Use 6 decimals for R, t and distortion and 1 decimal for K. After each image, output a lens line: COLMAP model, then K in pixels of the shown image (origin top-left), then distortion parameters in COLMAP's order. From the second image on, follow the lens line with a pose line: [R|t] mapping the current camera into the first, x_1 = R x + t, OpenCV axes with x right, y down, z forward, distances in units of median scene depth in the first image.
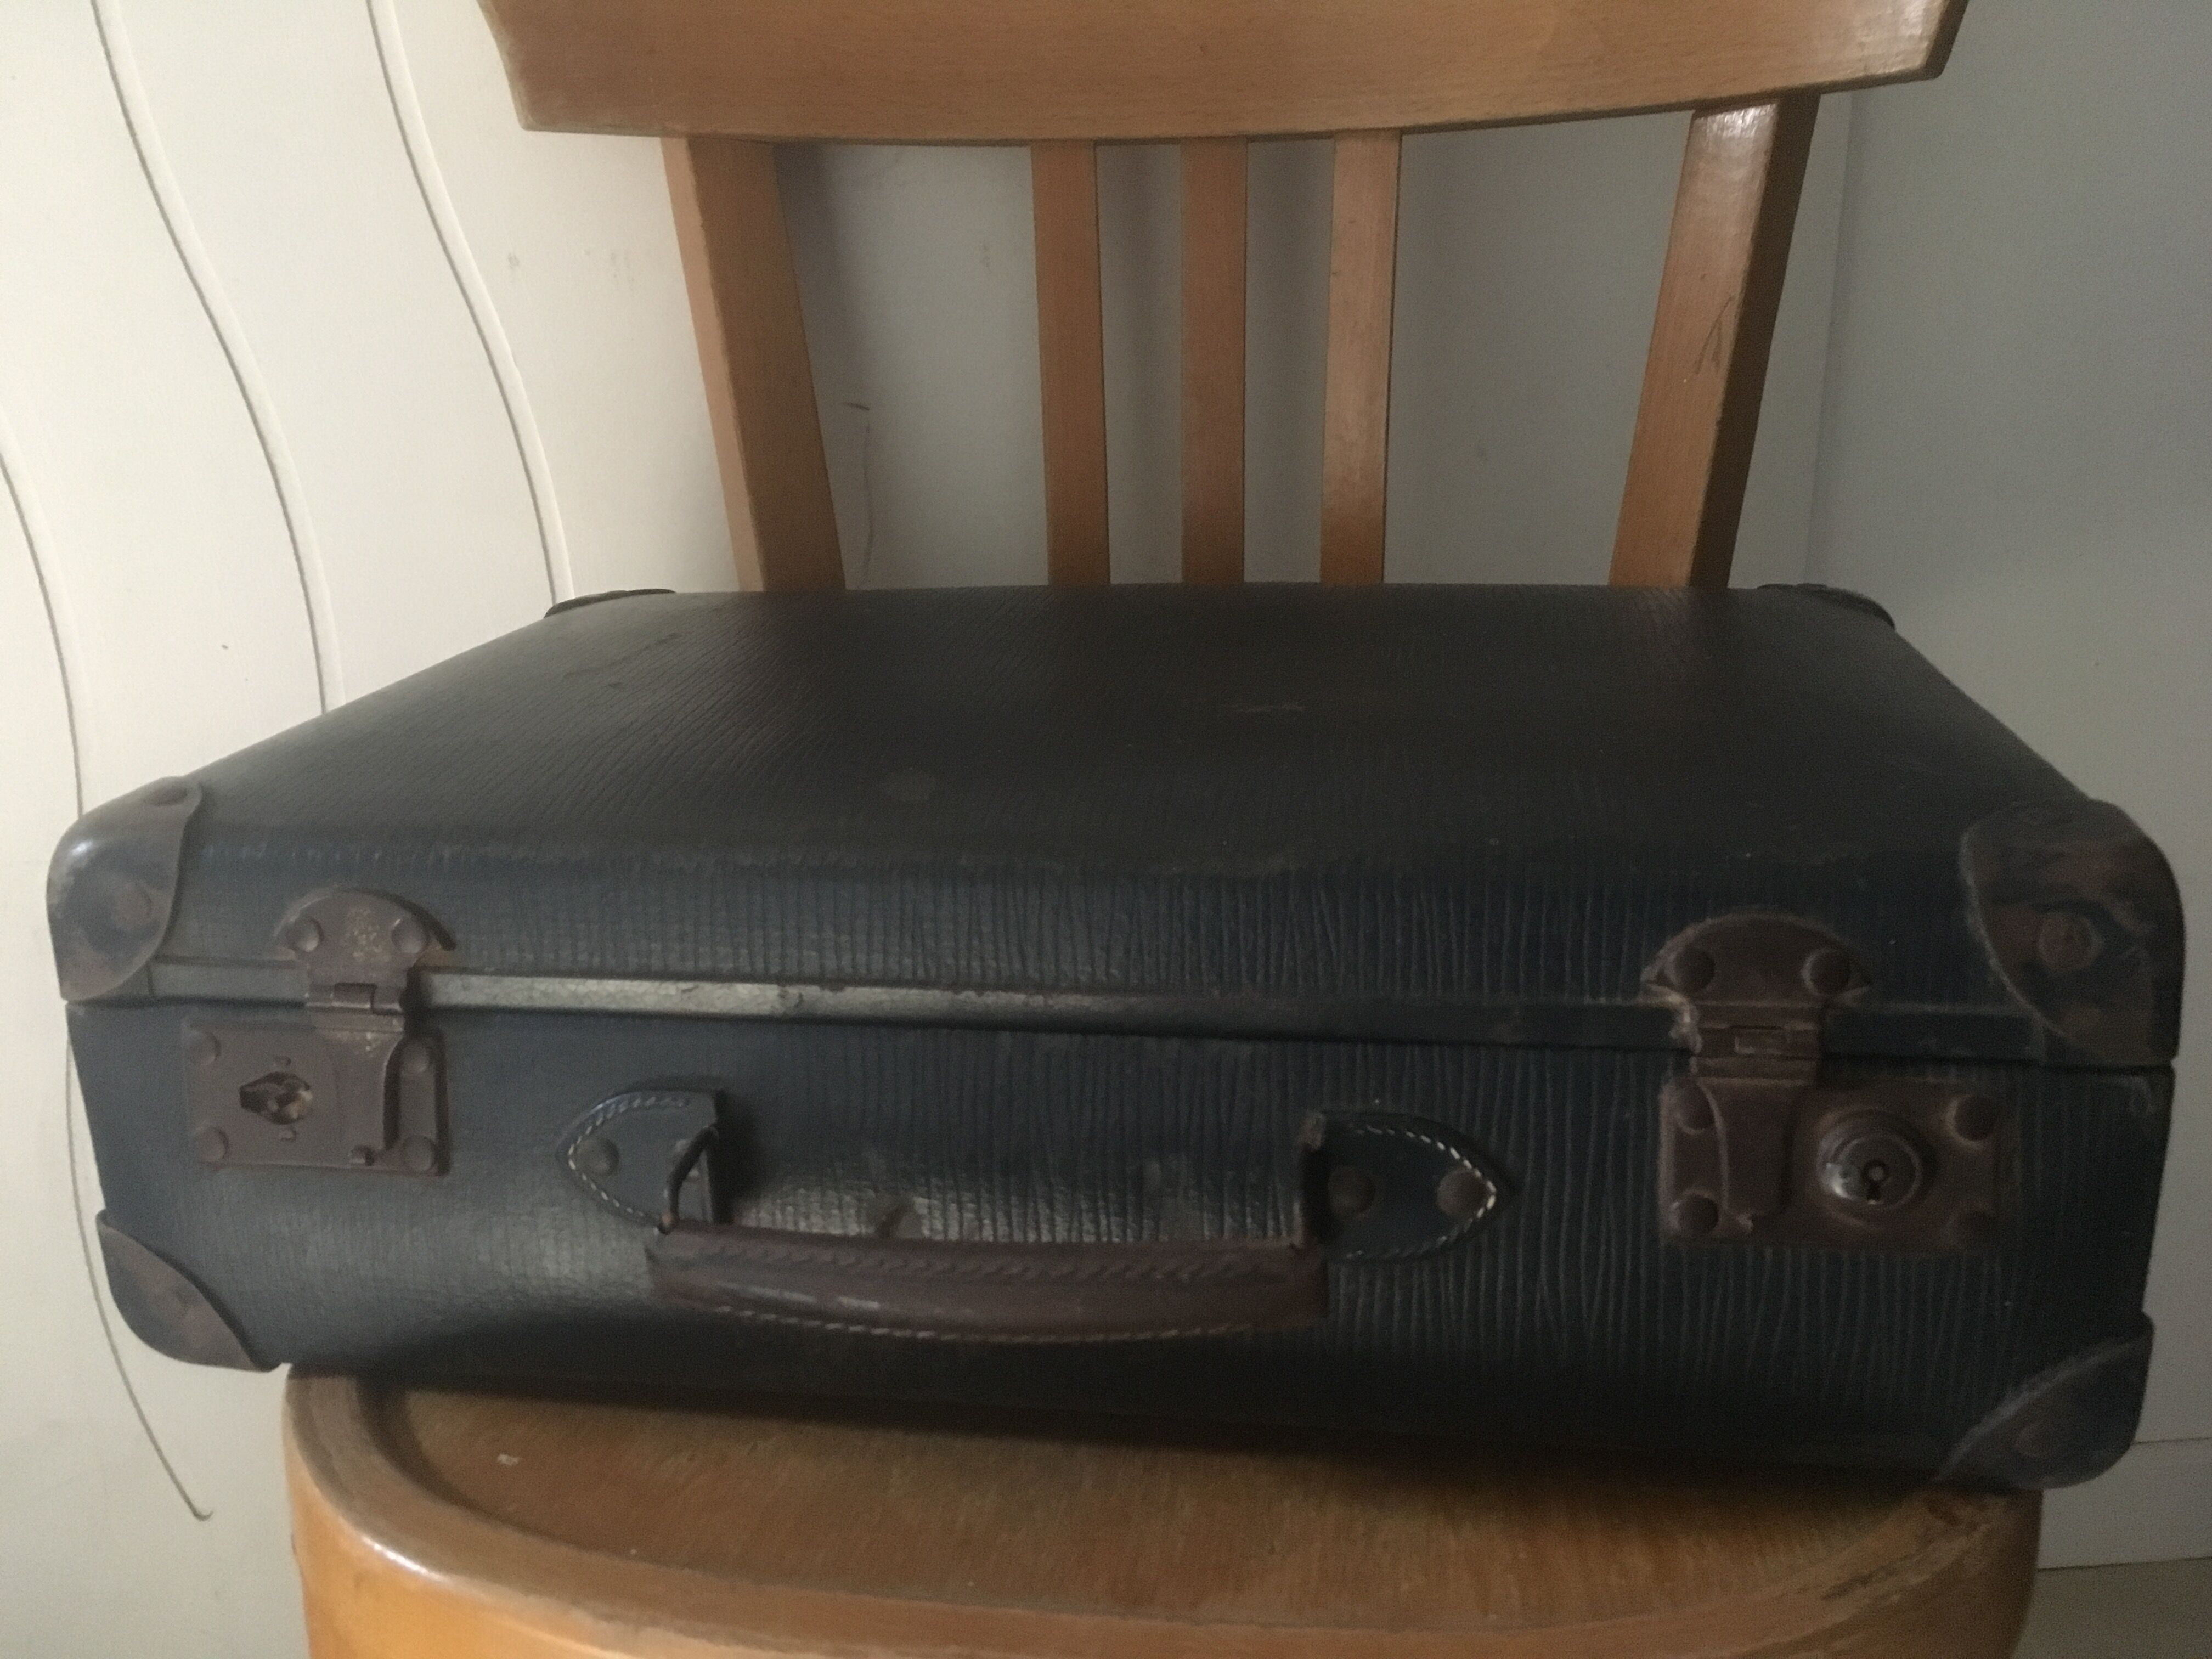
lens RADIAL K [[1951.5, 0, 1116.0], [0, 1951.5, 843.5], [0, 0, 1]] dist [0.068546, -0.122454]
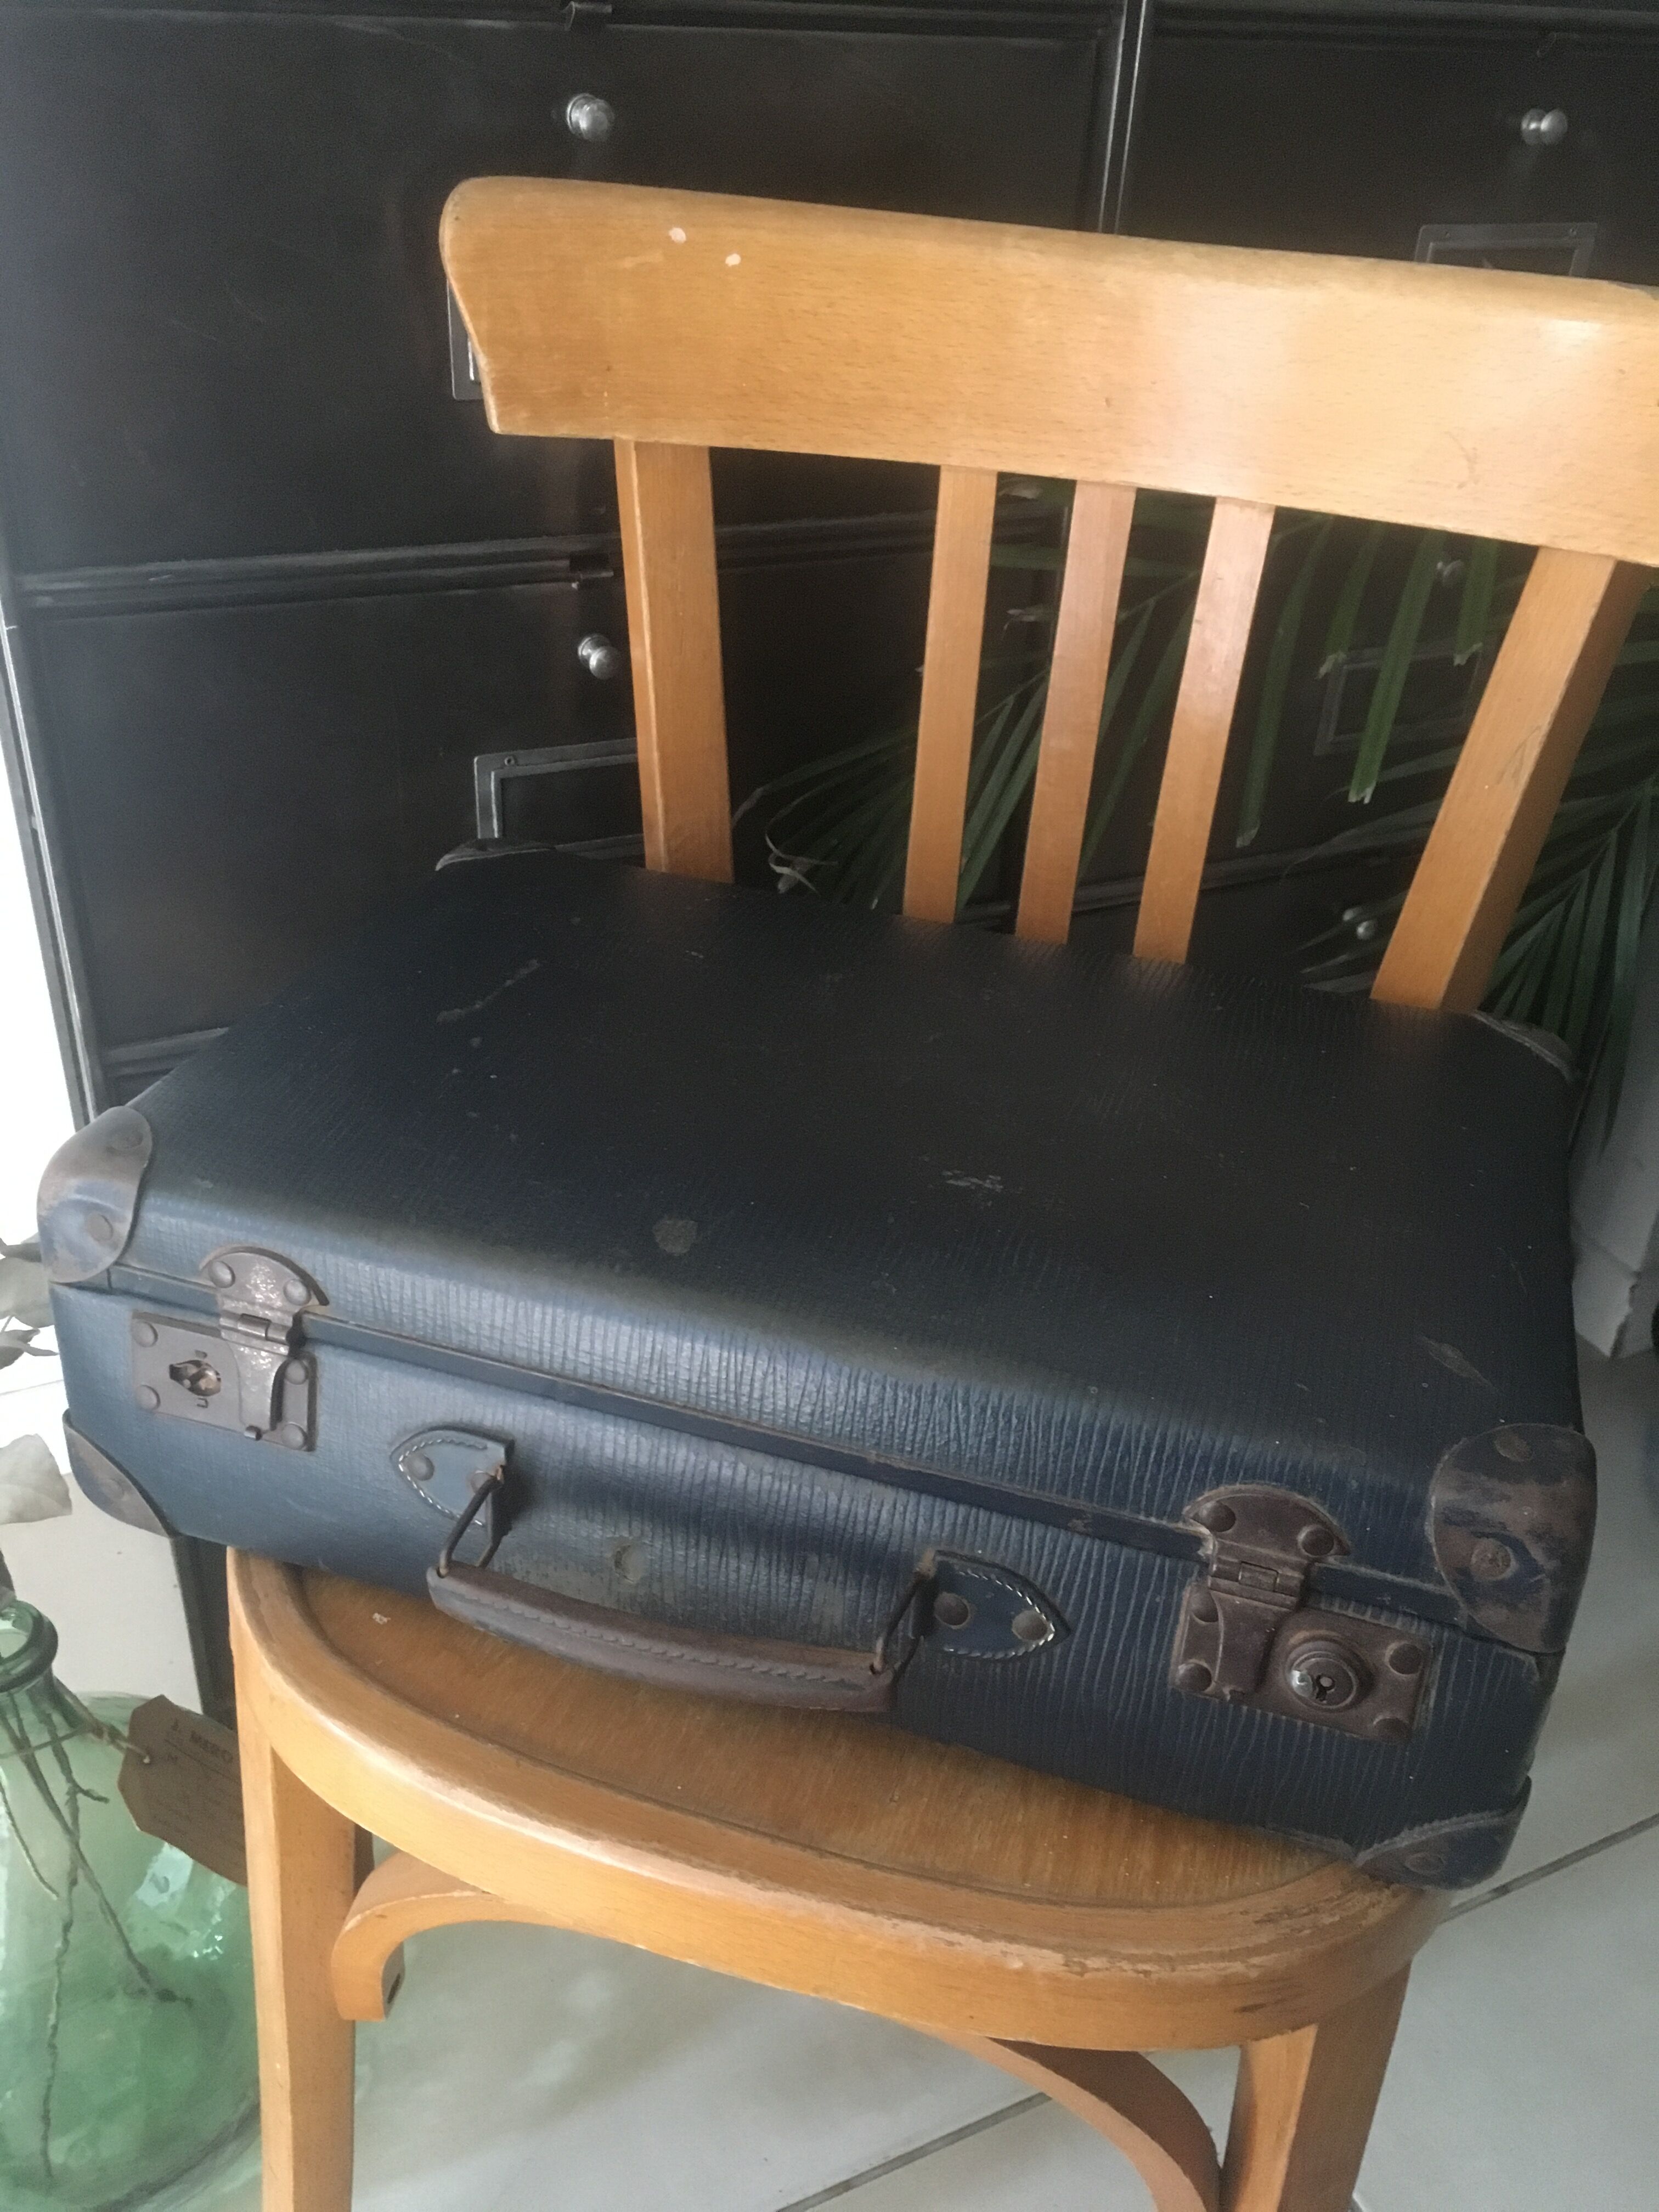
lens RADIAL K [[1951.5, 0, 835.2], [0, 1951.5, 1105.6], [0, 0, 1]] dist [0.068546, -0.122454]
pose [[0.986672, 0.141708, -0.079986, 0.100883], [-0.119737, 0.965117, 0.232836, -0.467584], [0.110191, -0.220155, 0.969221, -0.247563]]
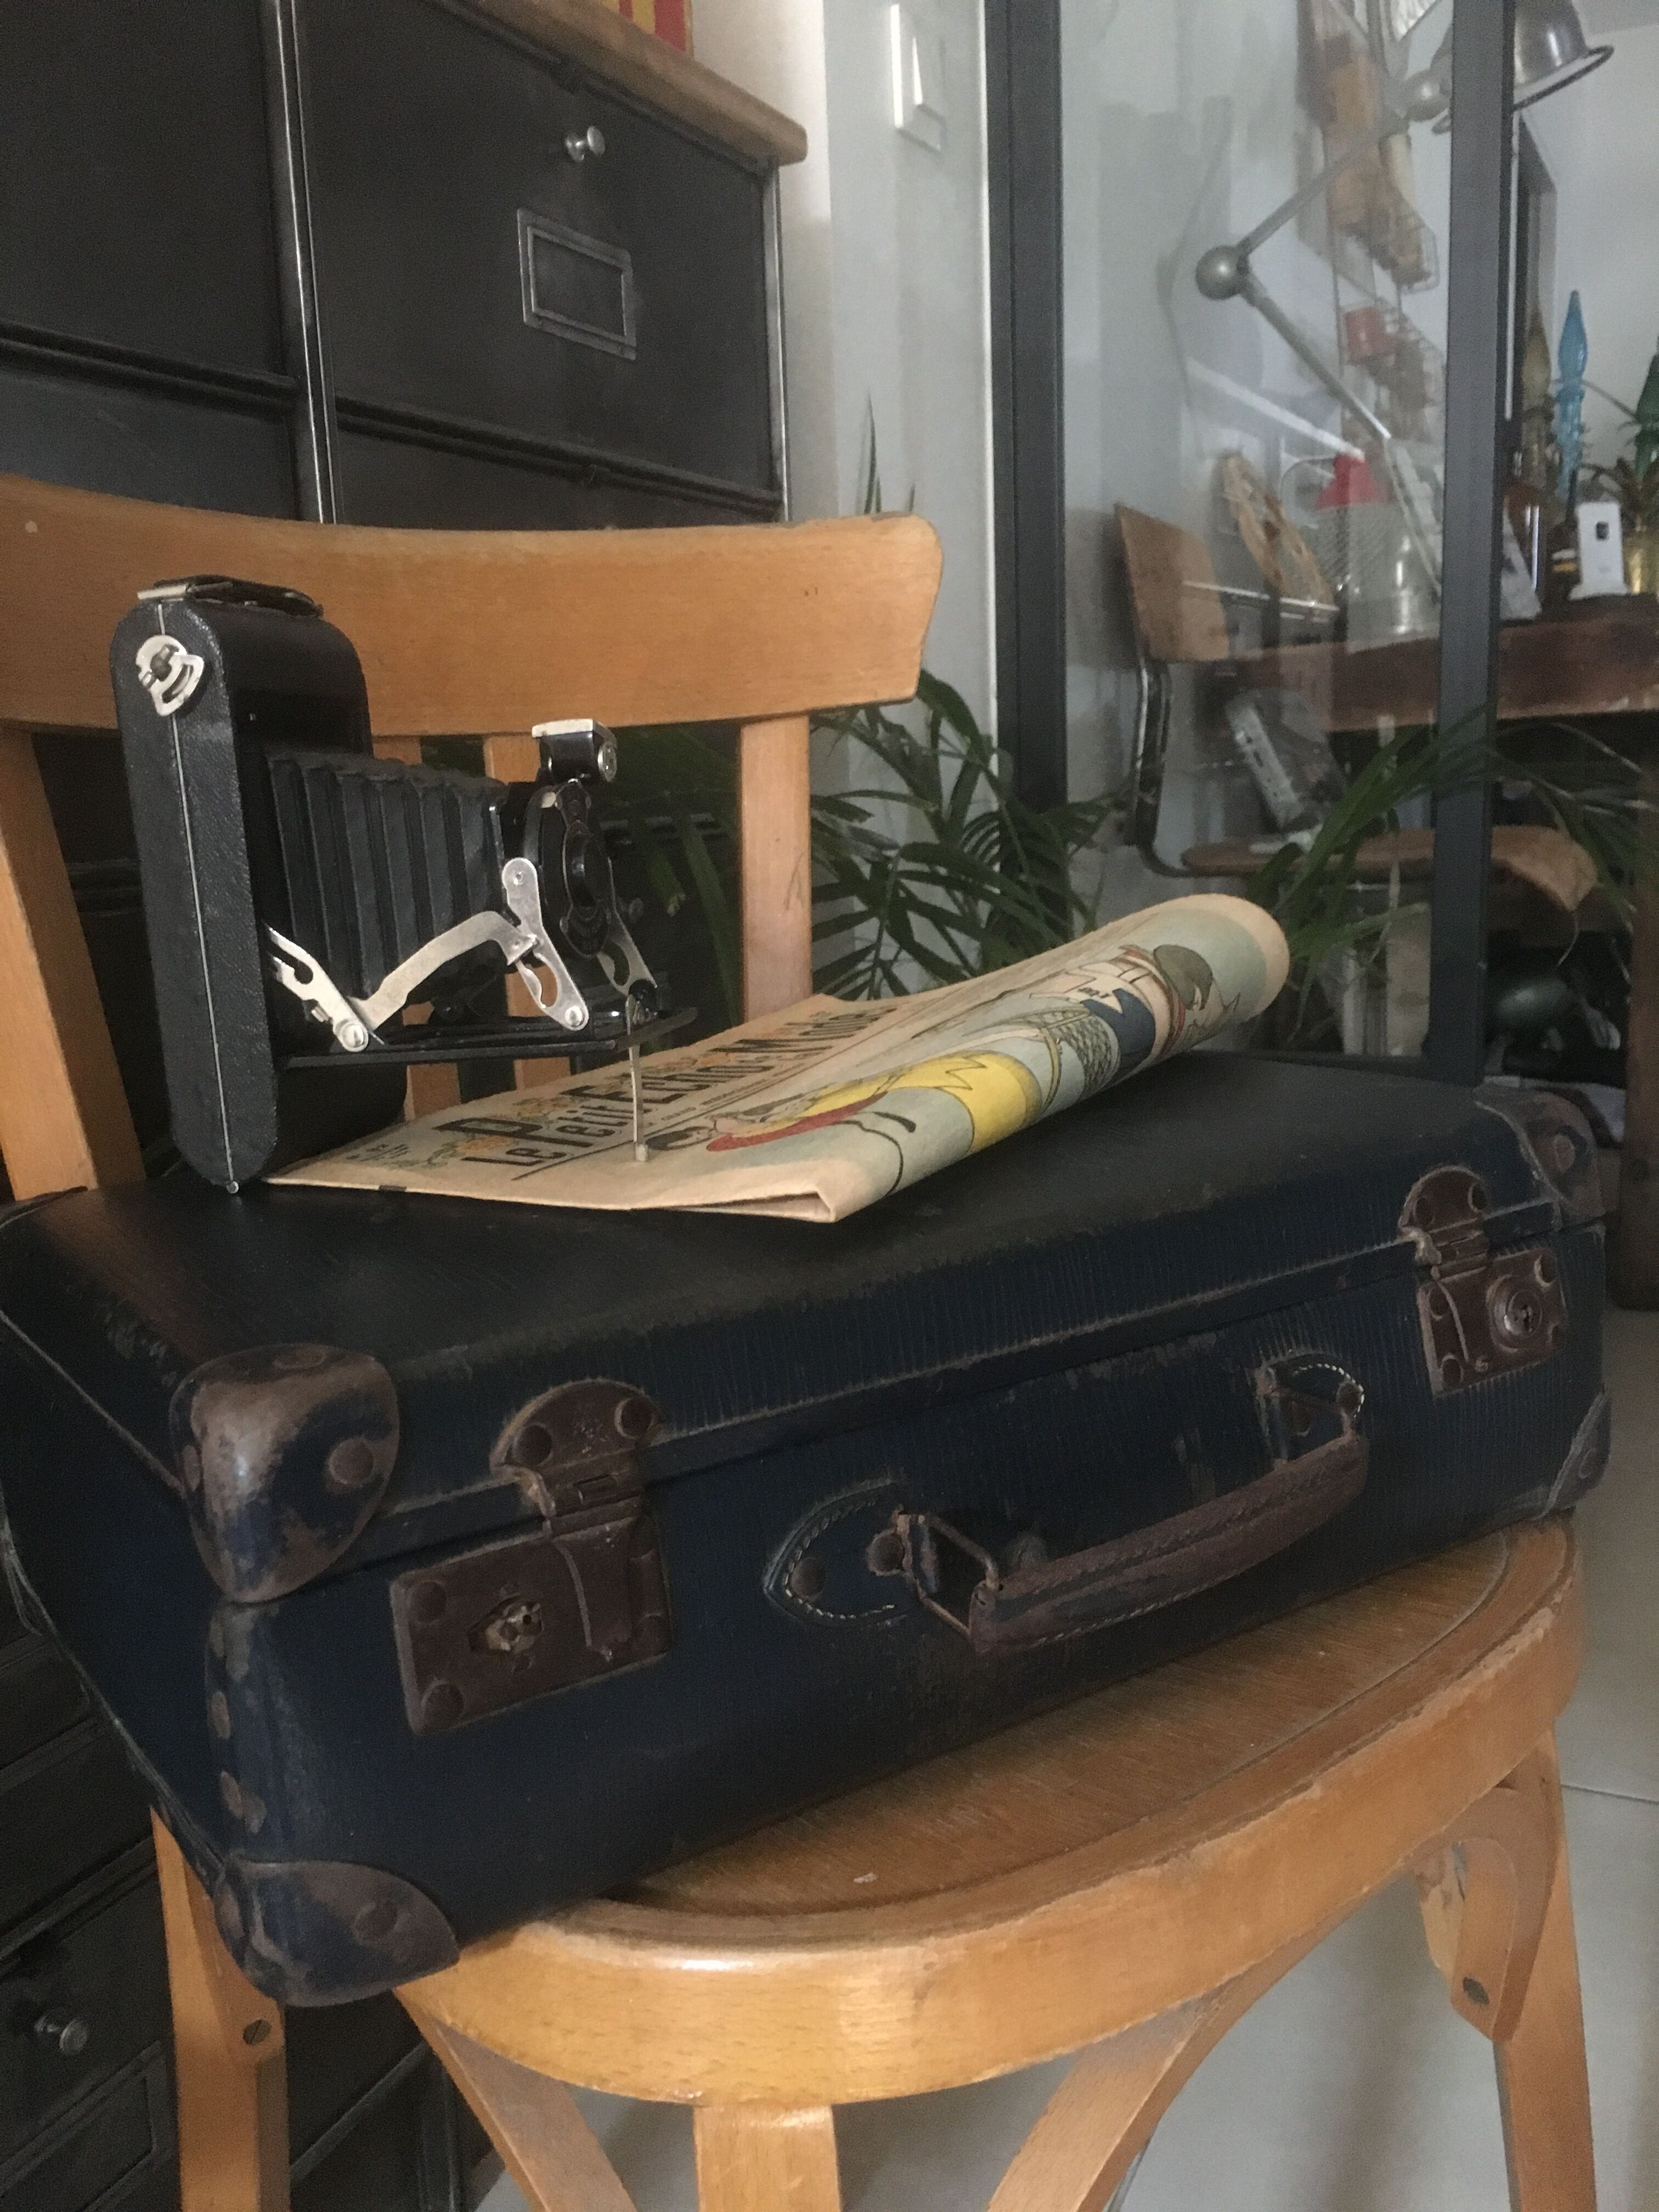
lens RADIAL K [[1951.5, 0, 837.9], [0, 1951.5, 1093.5], [0, 0, 1]] dist [0.068546, -0.122454]
pose [[0.726581, -0.123349, 0.675918, -1.042821], [0.237809, 0.968097, -0.078965, -0.013282], [-0.644614, 0.218114, 0.732734, 0.136966]]
